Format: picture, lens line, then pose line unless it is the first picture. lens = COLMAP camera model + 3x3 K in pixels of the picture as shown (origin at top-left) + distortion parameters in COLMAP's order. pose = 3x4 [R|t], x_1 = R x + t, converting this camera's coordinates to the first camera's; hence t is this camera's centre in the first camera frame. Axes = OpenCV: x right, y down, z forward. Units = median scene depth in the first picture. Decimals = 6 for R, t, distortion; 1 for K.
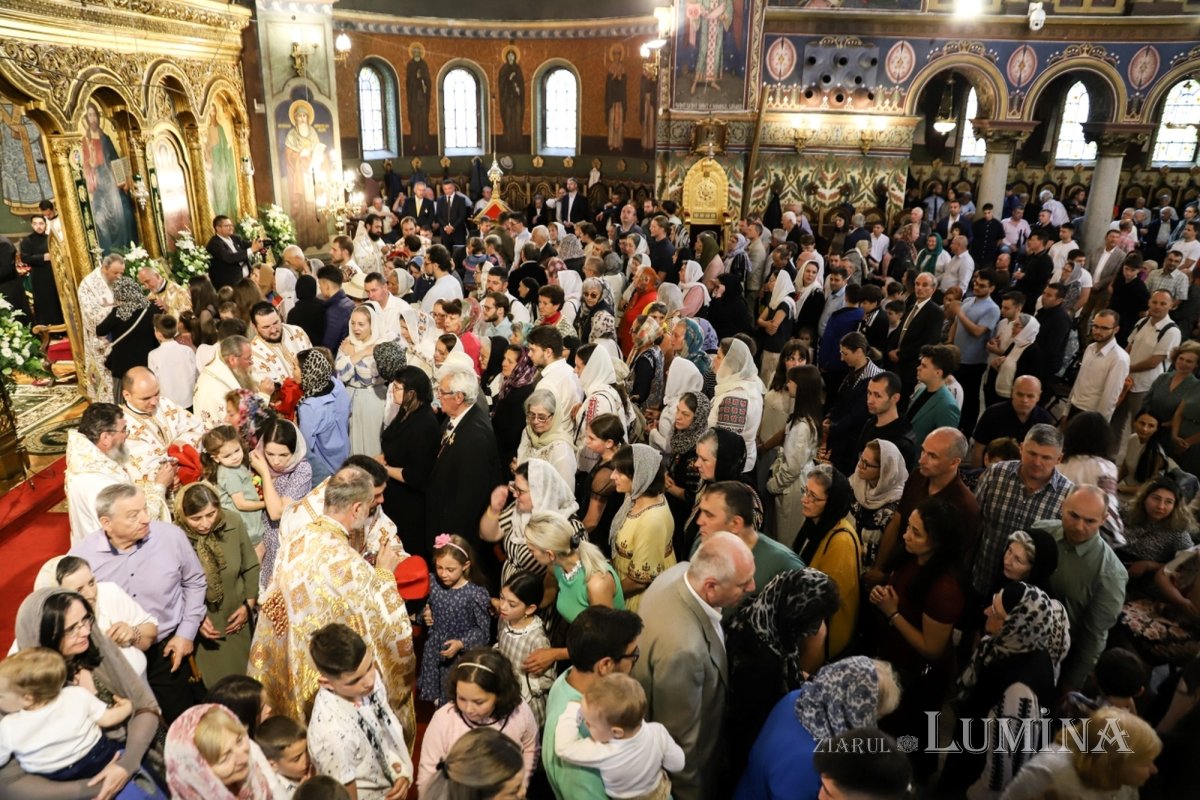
lens RADIAL K [[835.6, 0, 593.8], [0, 835.6, 406.0], [0, 0, 1]] dist [-0.124729, 0.095239]
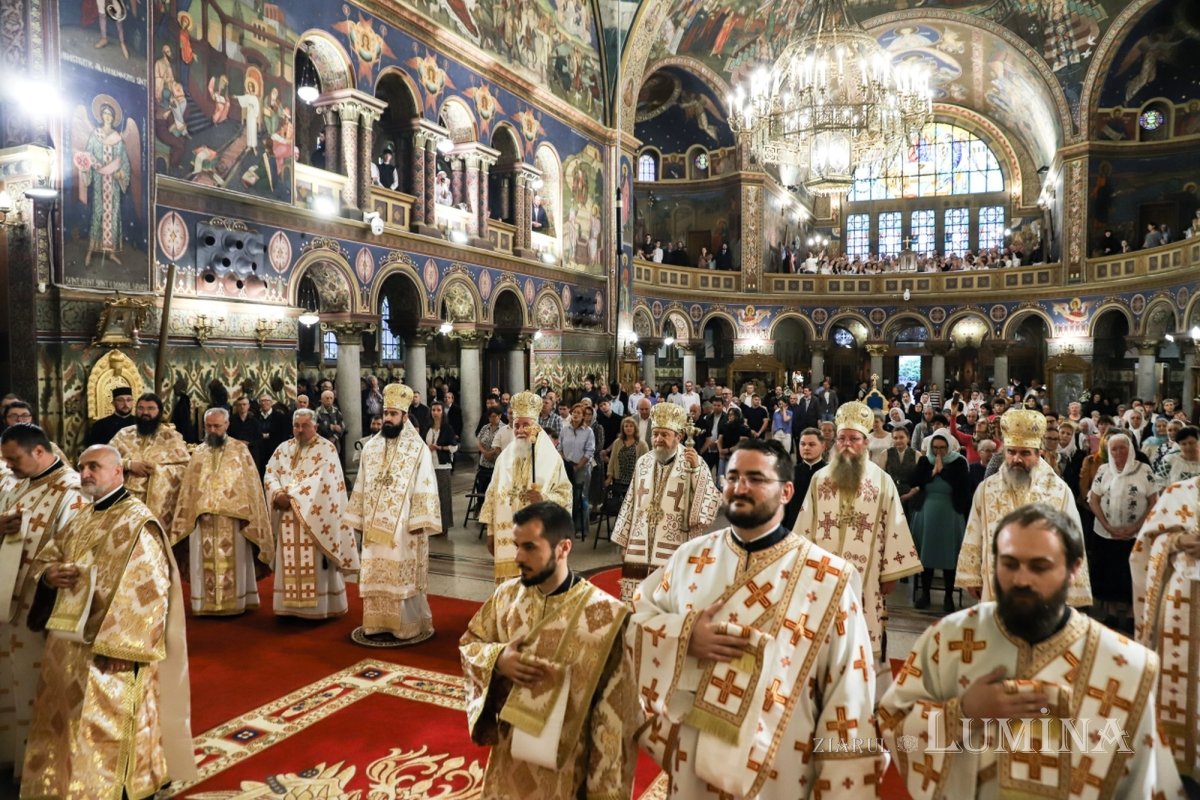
lens RADIAL K [[835.6, 0, 593.8], [0, 835.6, 406.0], [0, 0, 1]] dist [-0.124729, 0.095239]
pose [[0.388772, -0.055096, 0.919685, -0.368909], [0.325632, 0.942002, -0.081219, -0.052952], [-0.861870, 0.331054, 0.384165, 0.361905]]
